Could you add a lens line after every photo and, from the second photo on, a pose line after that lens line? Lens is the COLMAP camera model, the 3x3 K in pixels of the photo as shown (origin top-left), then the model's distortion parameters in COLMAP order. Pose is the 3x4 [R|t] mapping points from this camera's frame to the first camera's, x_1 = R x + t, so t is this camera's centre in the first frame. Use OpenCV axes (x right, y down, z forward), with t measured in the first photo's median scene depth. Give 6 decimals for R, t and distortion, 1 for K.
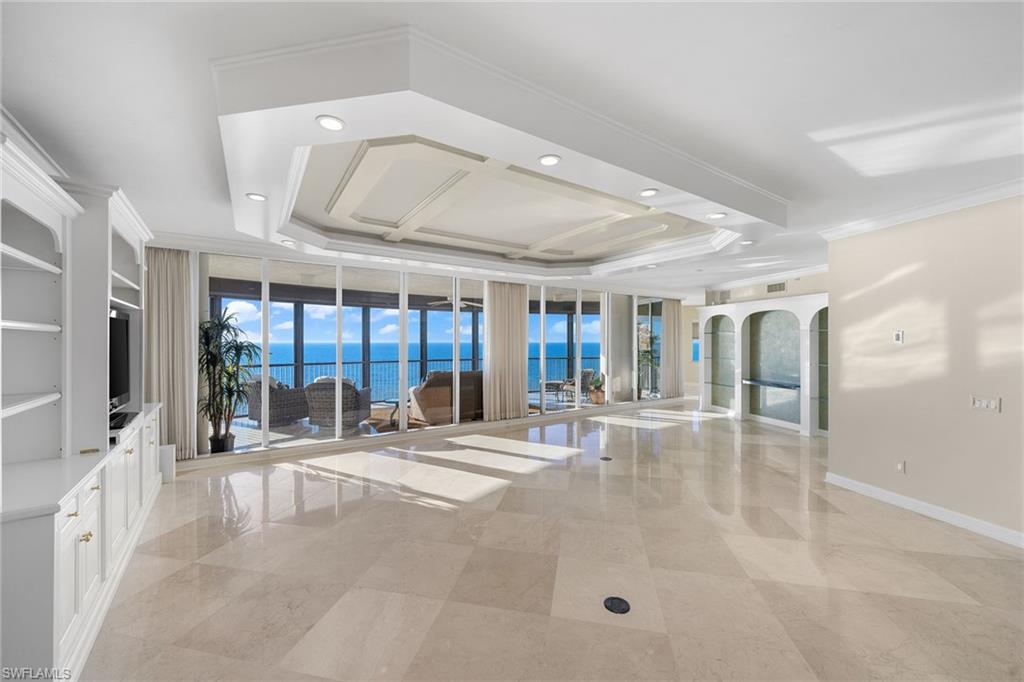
lens RADIAL K [[391.1, 0, 509.4], [0, 391.1, 343.2], [0, 0, 1]] dist [-0.001150, -0.000097]
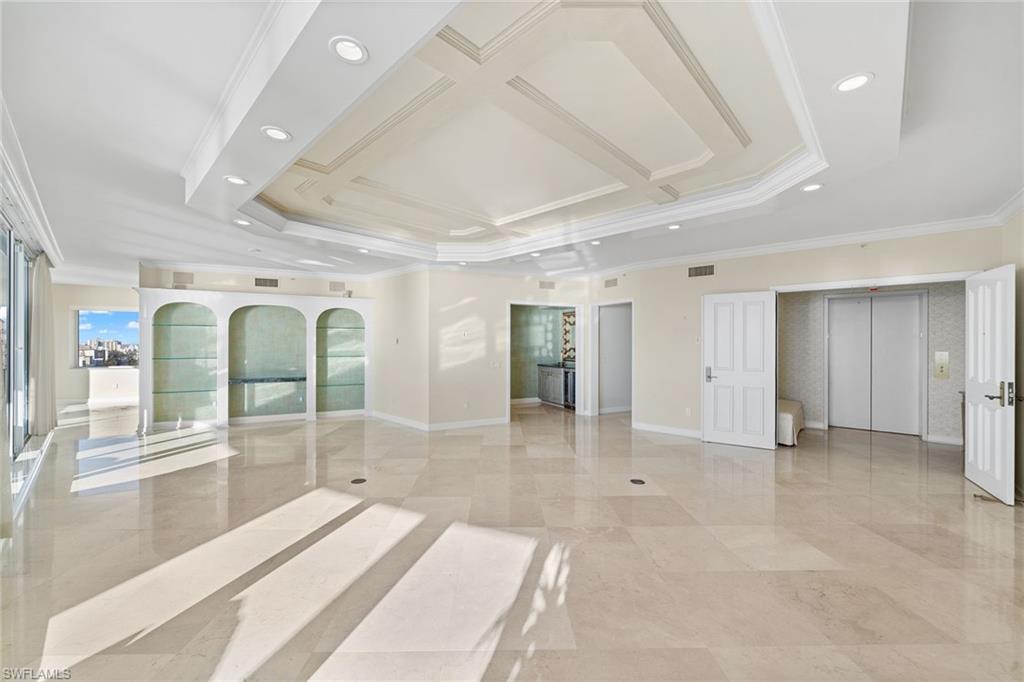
lens RADIAL K [[391.1, 0, 509.4], [0, 391.1, 343.2], [0, 0, 1]] dist [-0.001150, -0.000097]
pose [[-0.223614, 0.002367, 0.974675, -0.679605], [0.001428, 0.999997, -0.002101, 0.021247], [-0.974677, 0.000922, -0.223617, 1.003348]]
